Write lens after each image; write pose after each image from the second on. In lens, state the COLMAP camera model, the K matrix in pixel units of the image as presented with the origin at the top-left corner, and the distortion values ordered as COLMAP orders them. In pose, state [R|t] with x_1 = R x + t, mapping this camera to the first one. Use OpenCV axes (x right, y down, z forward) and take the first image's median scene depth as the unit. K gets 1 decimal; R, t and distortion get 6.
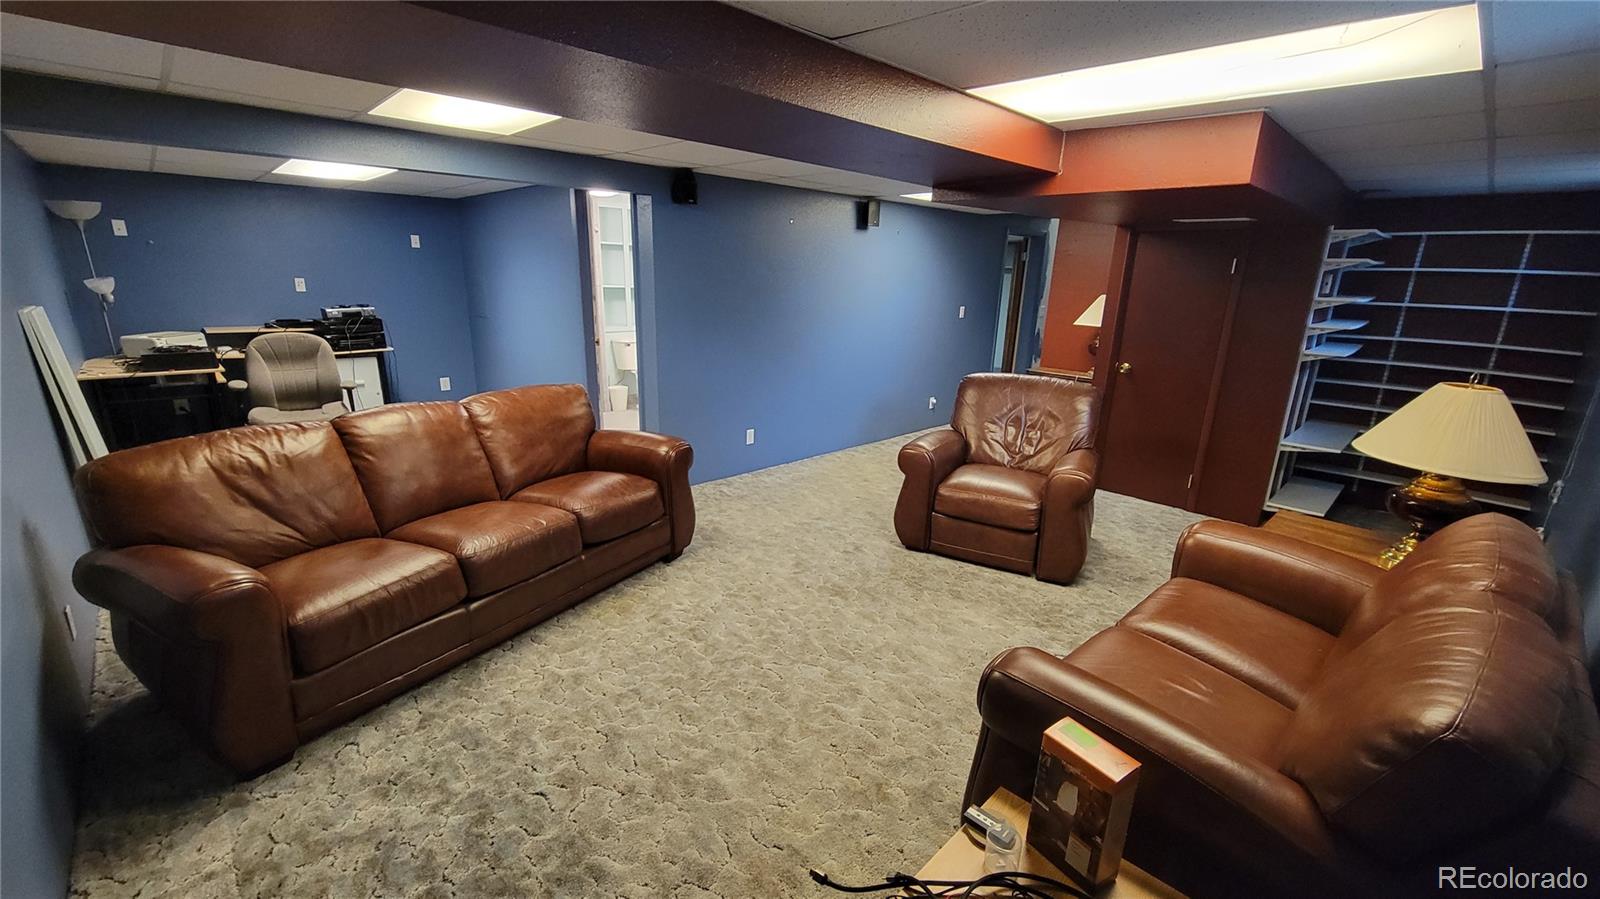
lens RADIAL K [[640.4, 0, 800.4], [0, 640.4, 456.7], [0, 0, 1]] dist [0.001819, 0.000004]
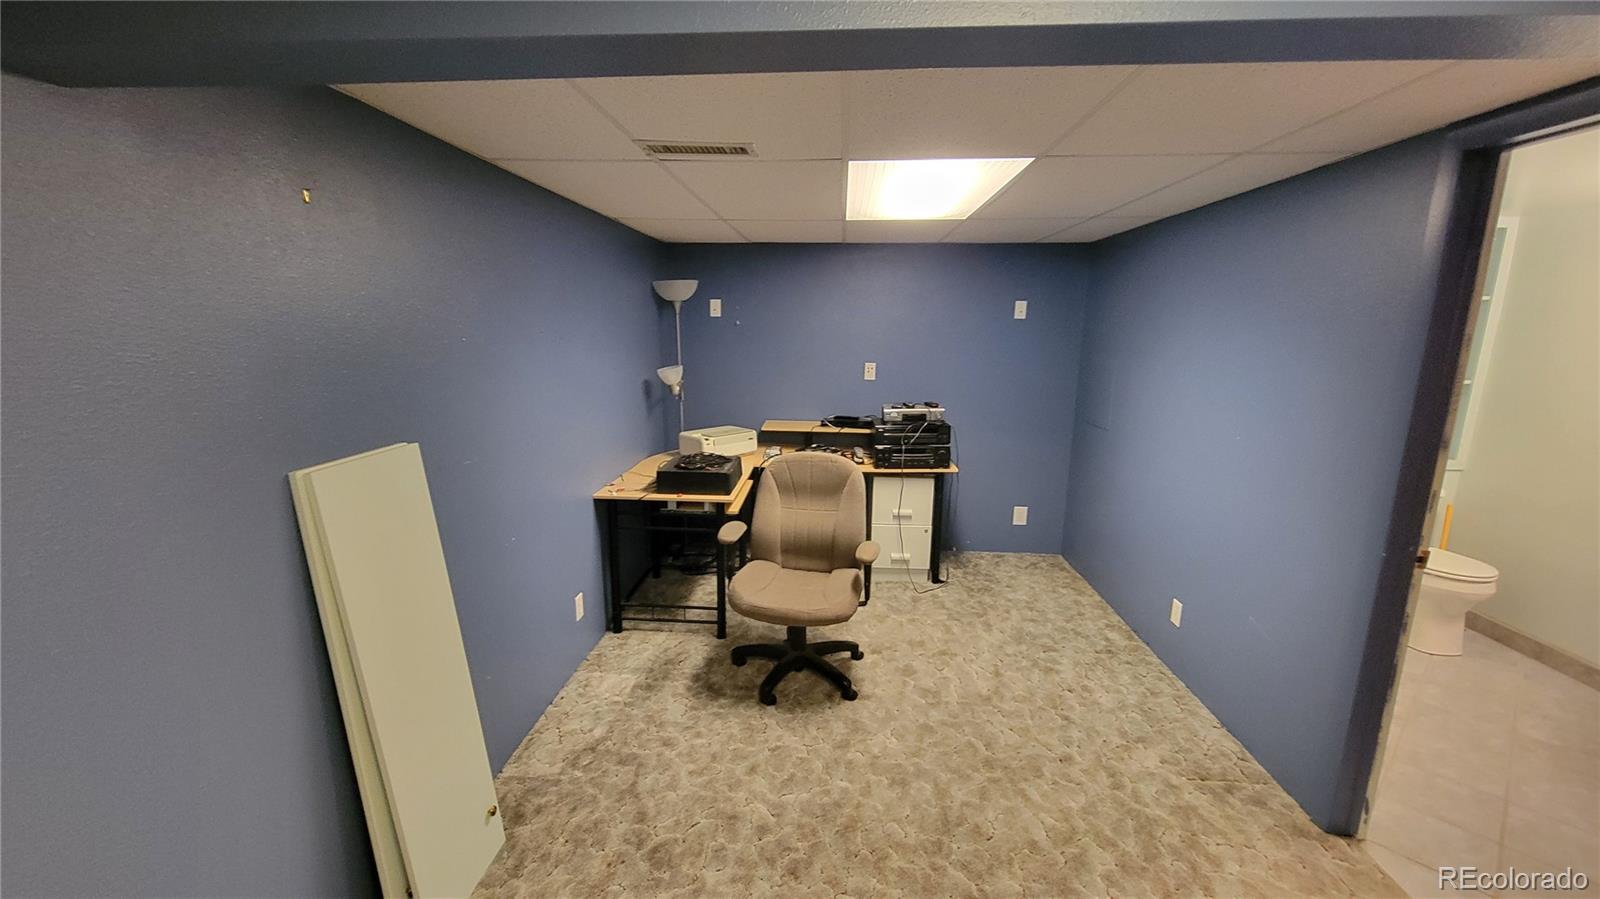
lens RADIAL K [[640.4, 0, 799.6], [0, 640.4, 452.0], [0, 0, 1]] dist [0.001819, 0.000004]
pose [[0.661934, 0.126235, -0.738856, -0.283763], [-0.197450, 0.980268, -0.009413, -0.162227], [0.723088, 0.152117, 0.673798, 0.477359]]
